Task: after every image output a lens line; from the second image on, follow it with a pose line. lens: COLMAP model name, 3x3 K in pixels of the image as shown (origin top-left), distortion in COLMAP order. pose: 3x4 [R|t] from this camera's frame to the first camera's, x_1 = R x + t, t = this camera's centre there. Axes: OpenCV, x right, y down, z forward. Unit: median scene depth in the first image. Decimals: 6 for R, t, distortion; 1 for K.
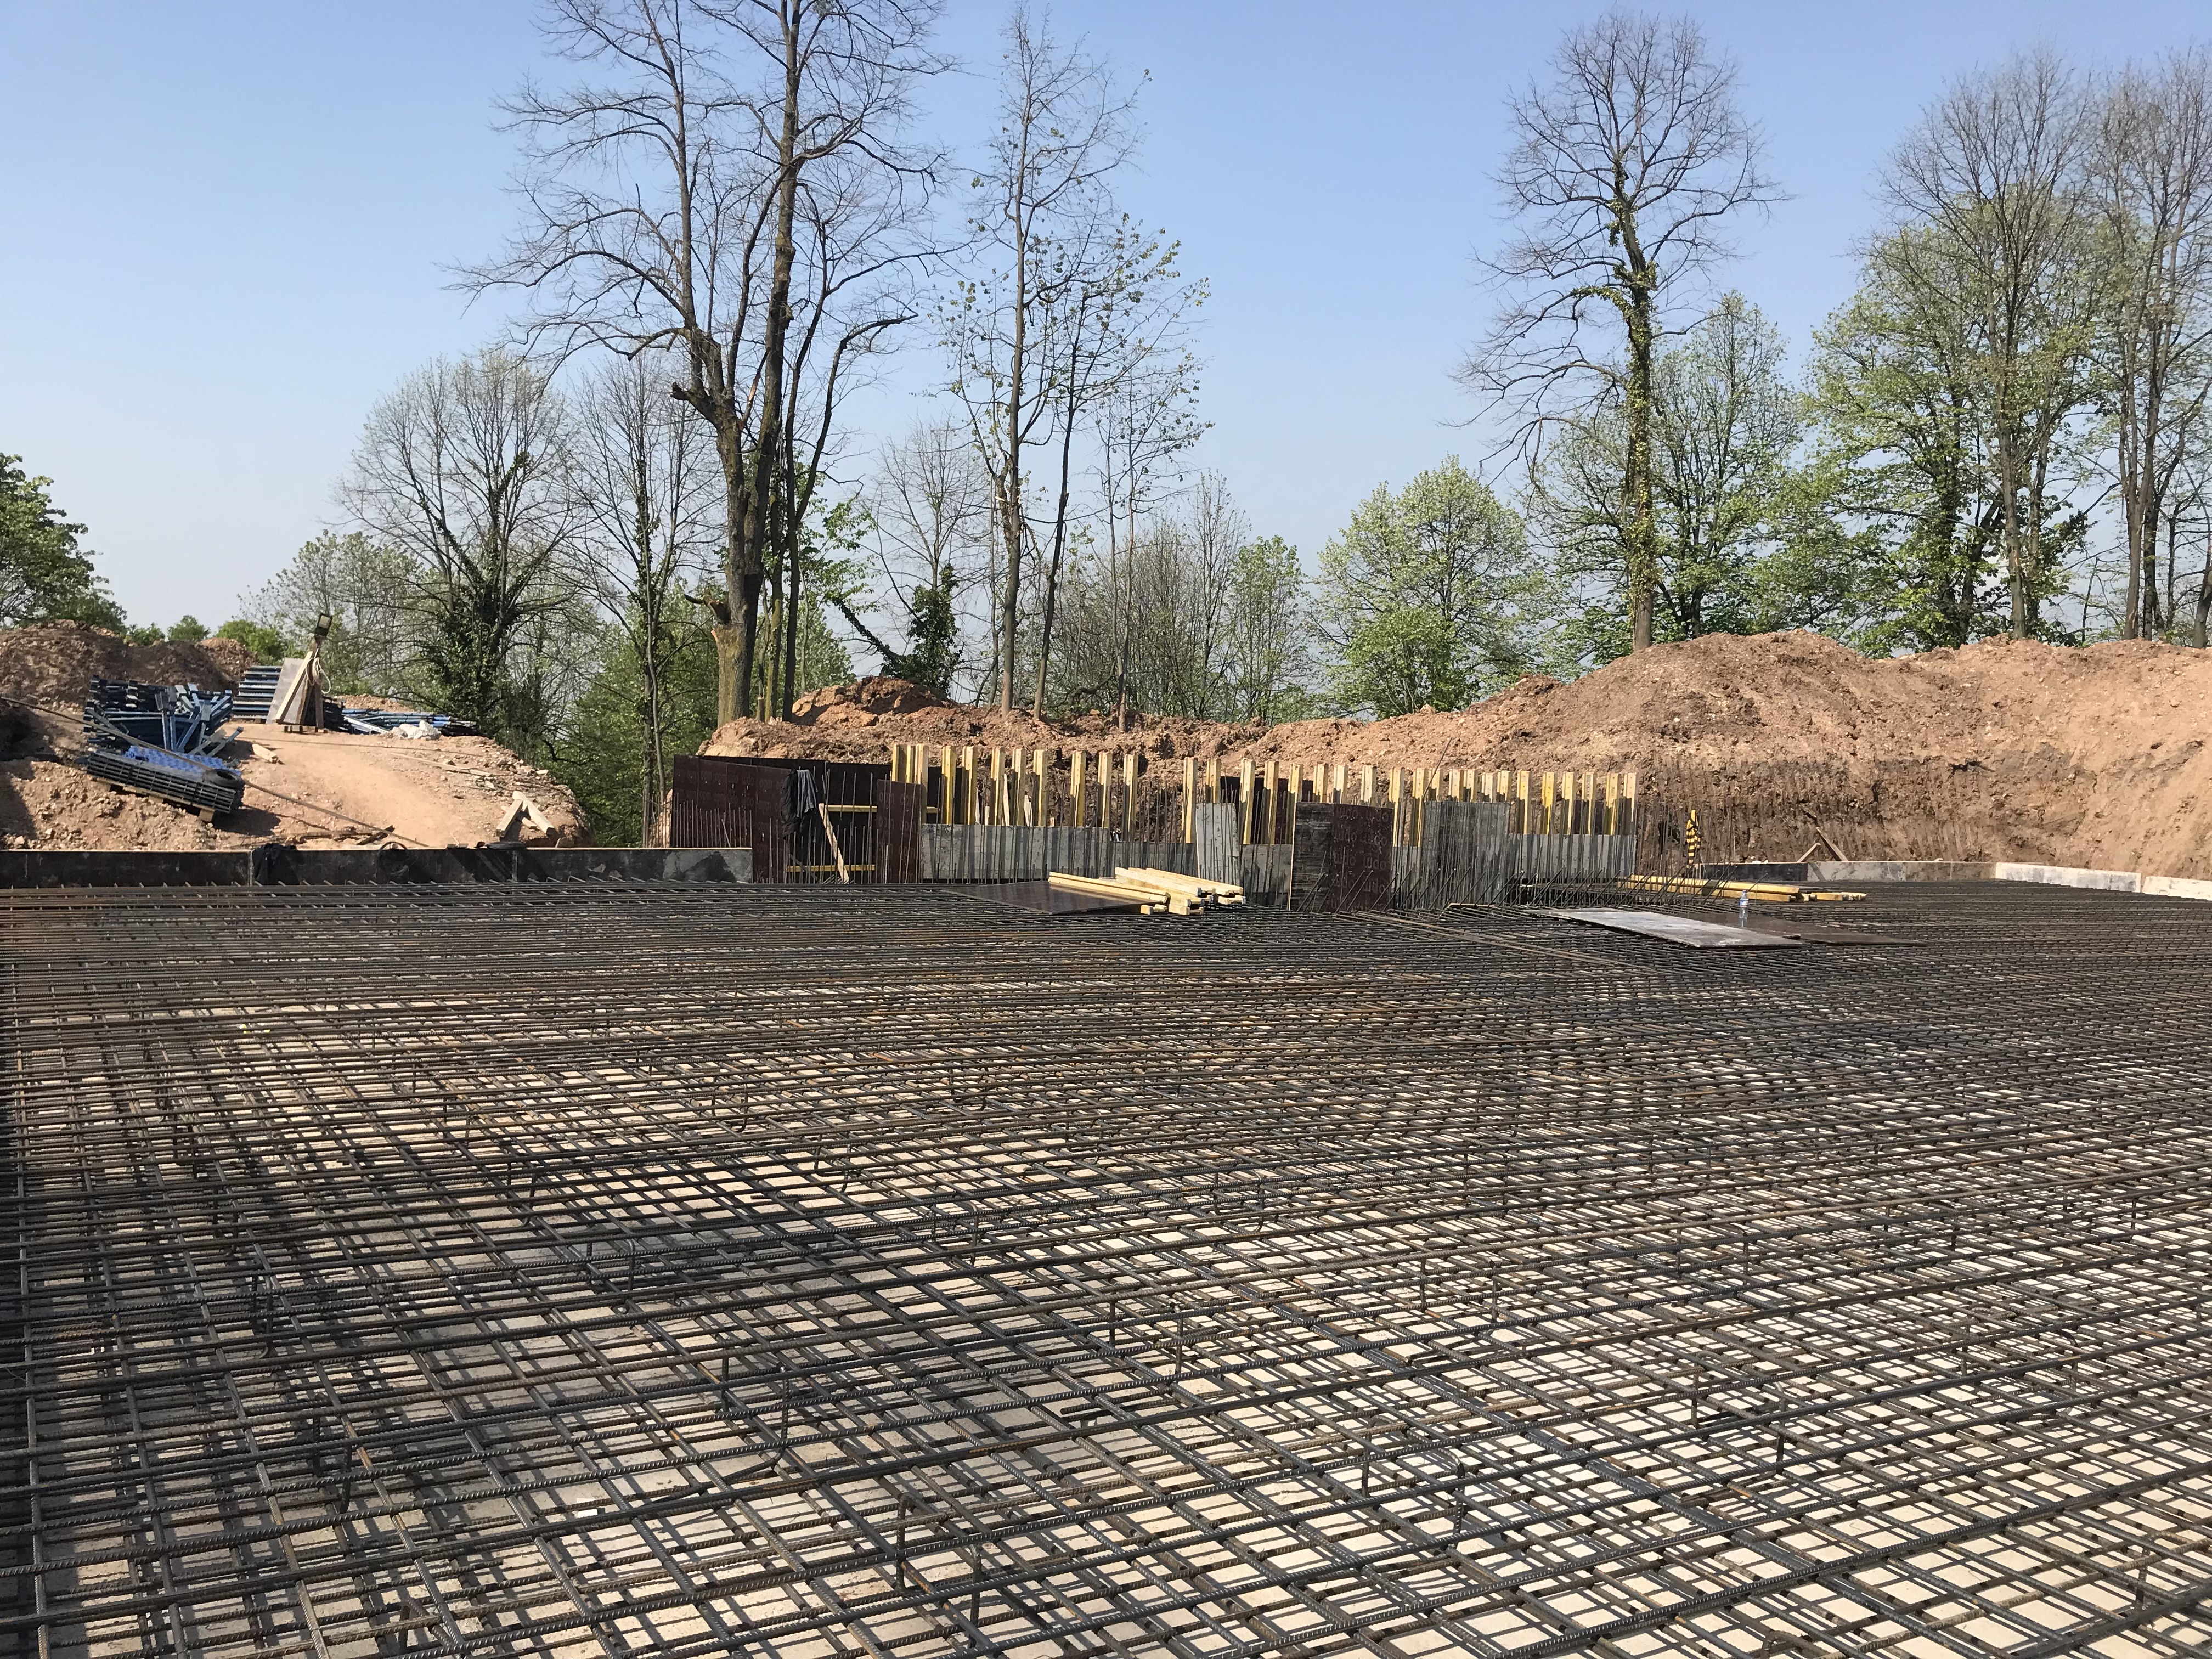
lens RADIAL K [[1780.4, 0, 1106.0], [0, 1780.4, 829.5], [0, 0, 1]] dist [-0.003842, 0.002816]
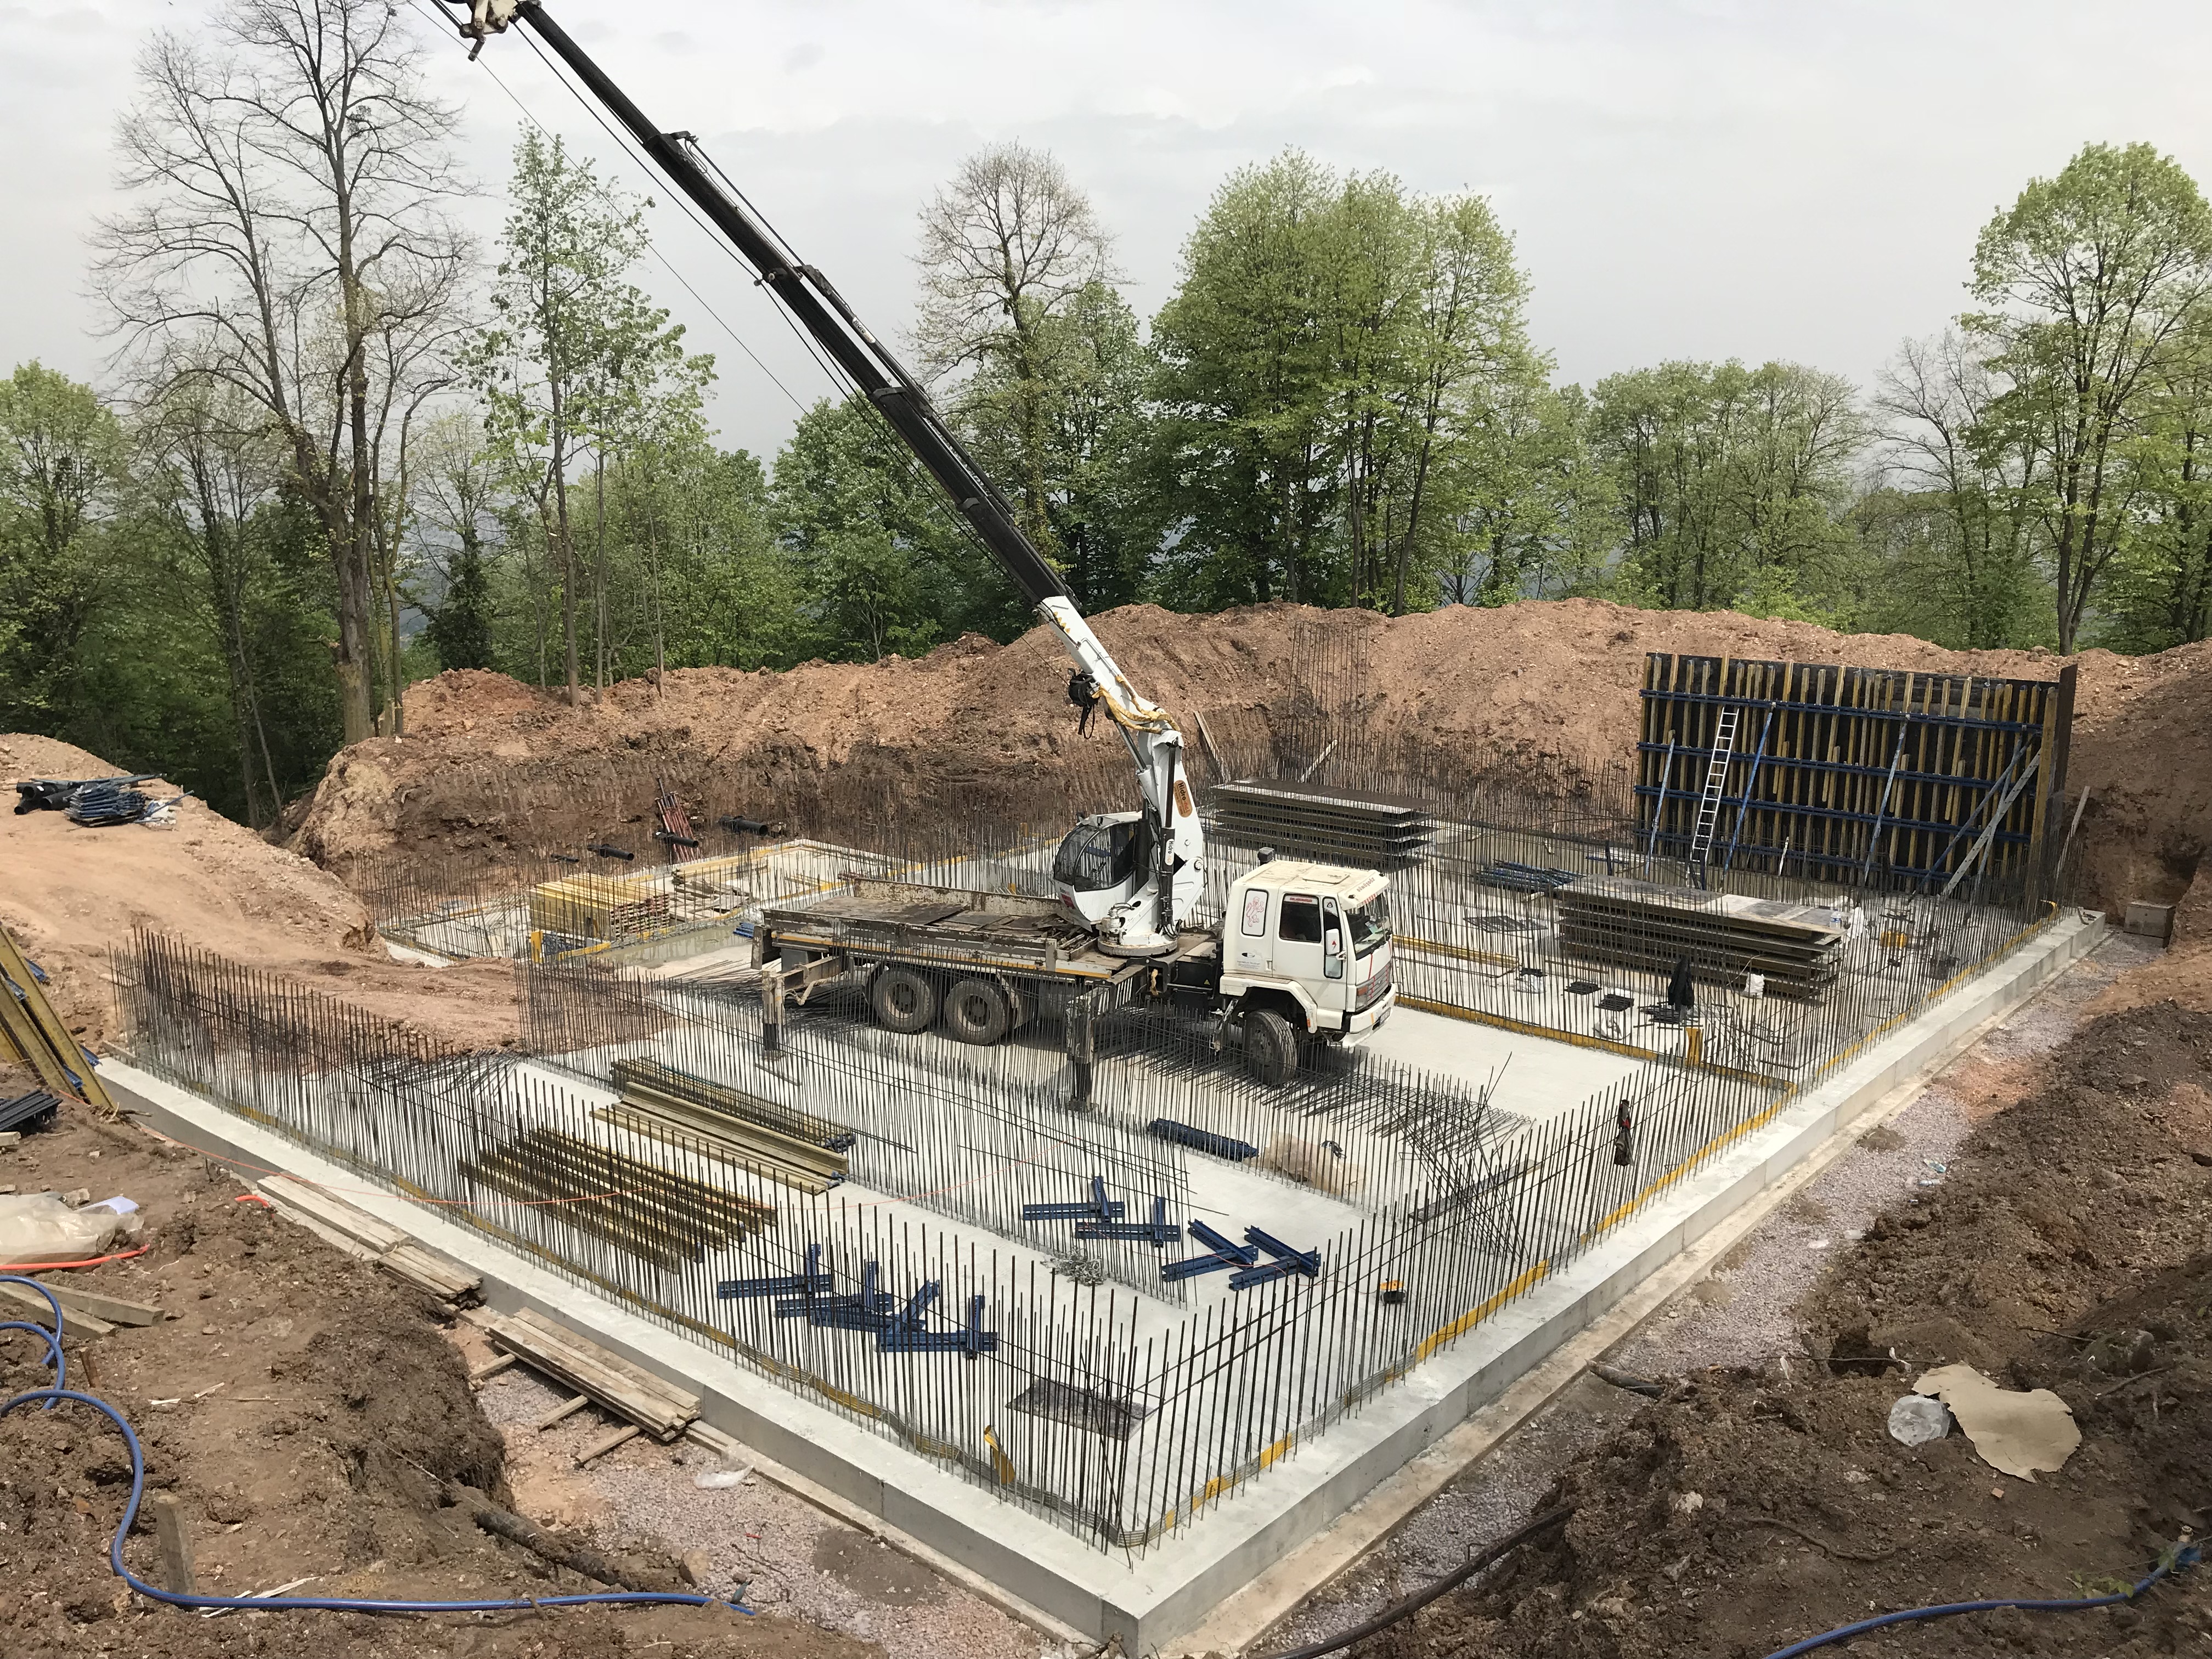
lens RADIAL K [[1780.4, 0, 1106.0], [0, 1780.4, 829.5], [0, 0, 1]] dist [0.079632, -0.162211]
pose [[0.946630, -0.106303, 0.304289, -0.097812], [0.056019, 0.983942, 0.169467, -0.173226], [-0.317417, -0.143377, 0.937384, -0.352816]]
